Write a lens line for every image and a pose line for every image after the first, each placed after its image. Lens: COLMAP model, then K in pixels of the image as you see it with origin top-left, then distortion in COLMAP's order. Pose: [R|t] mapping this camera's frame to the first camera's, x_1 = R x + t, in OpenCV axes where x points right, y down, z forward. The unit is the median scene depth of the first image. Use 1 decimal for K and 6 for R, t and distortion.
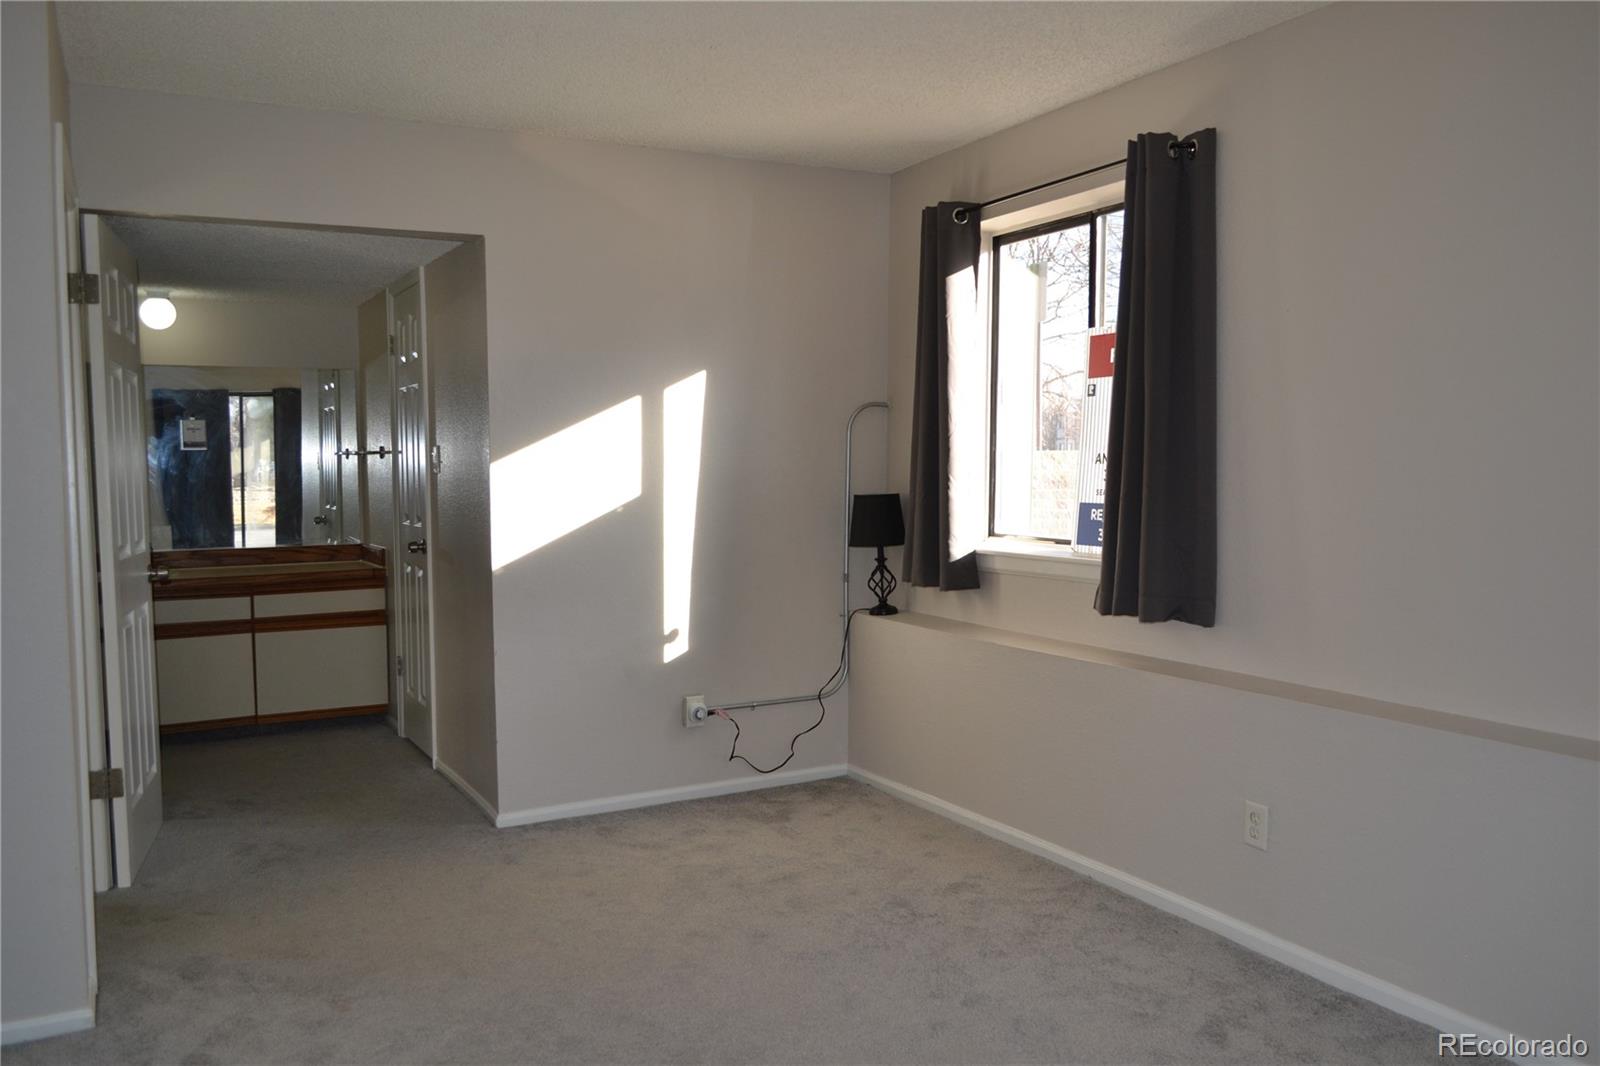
lens RADIAL K [[1275.8, 0, 811.8], [0, 1275.8, 544.2], [0, 0, 1]] dist [-0.008413, 0.003939]
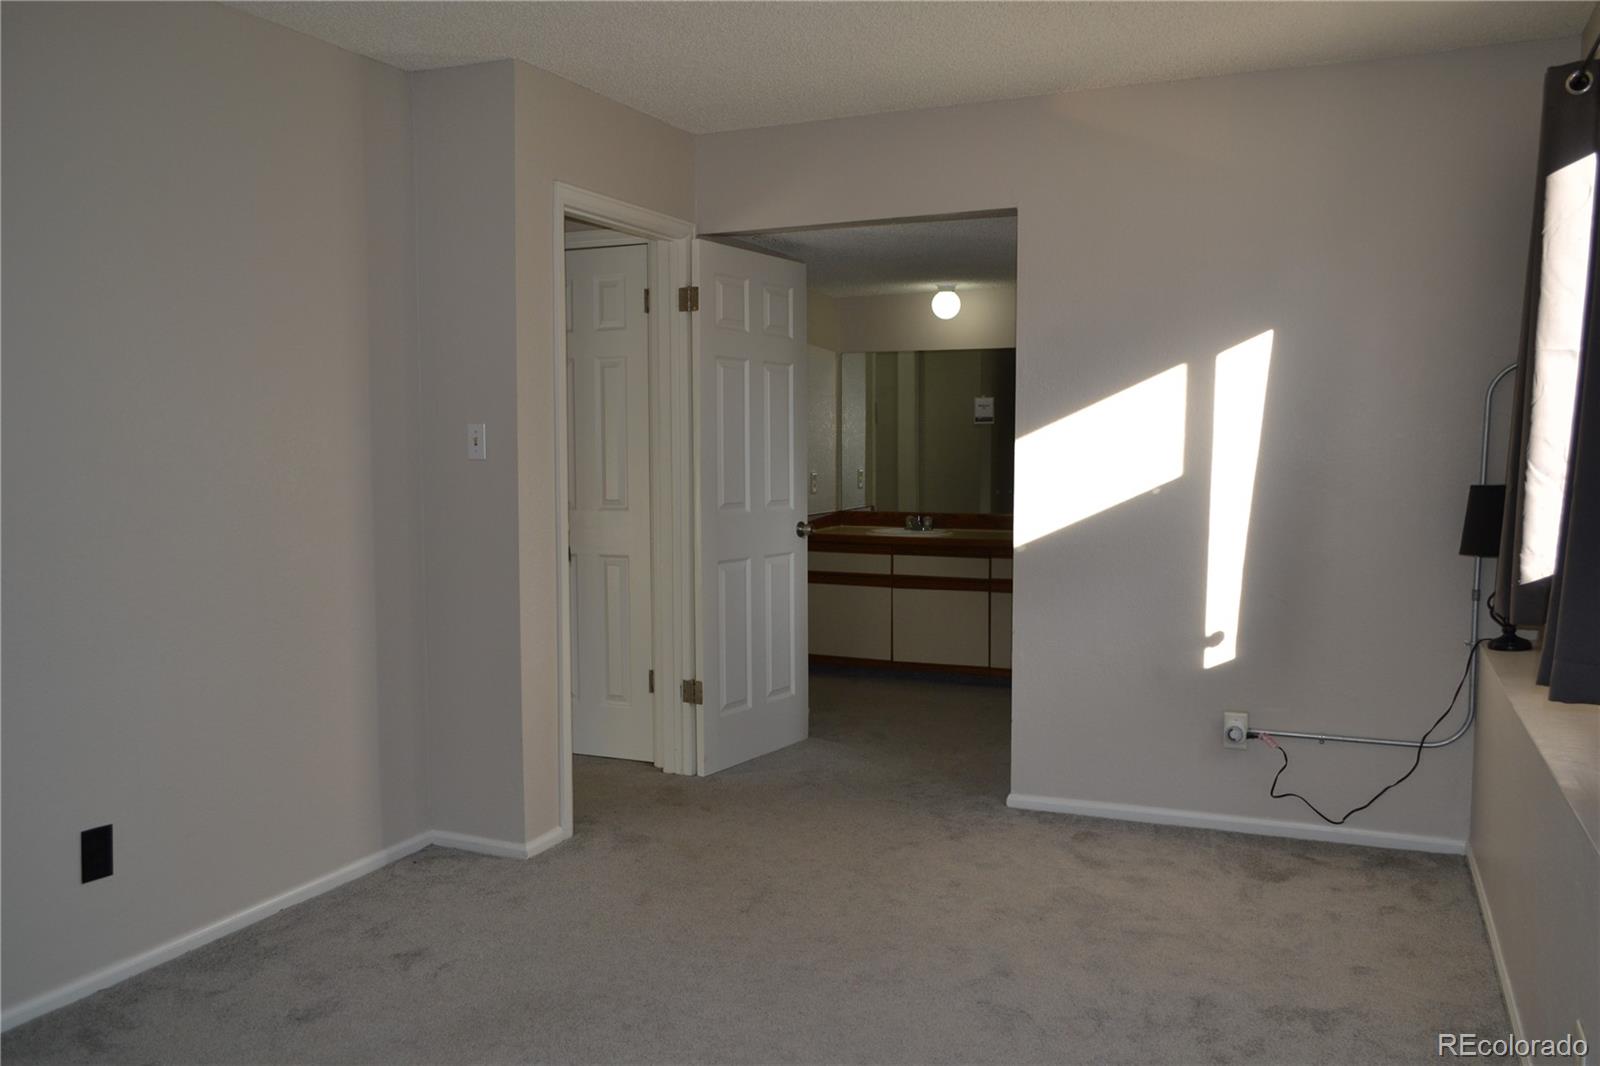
lens RADIAL K [[1264.6, 0, 800.0], [0, 1264.6, 533.0], [0, 0, 1]] dist [-0.004368, 0.000344]
pose [[0.630230, 0.067484, -0.773471, 0.379339], [-0.058911, 0.997500, 0.039029, -0.017362], [0.774171, 0.020969, 0.632629, 0.237954]]
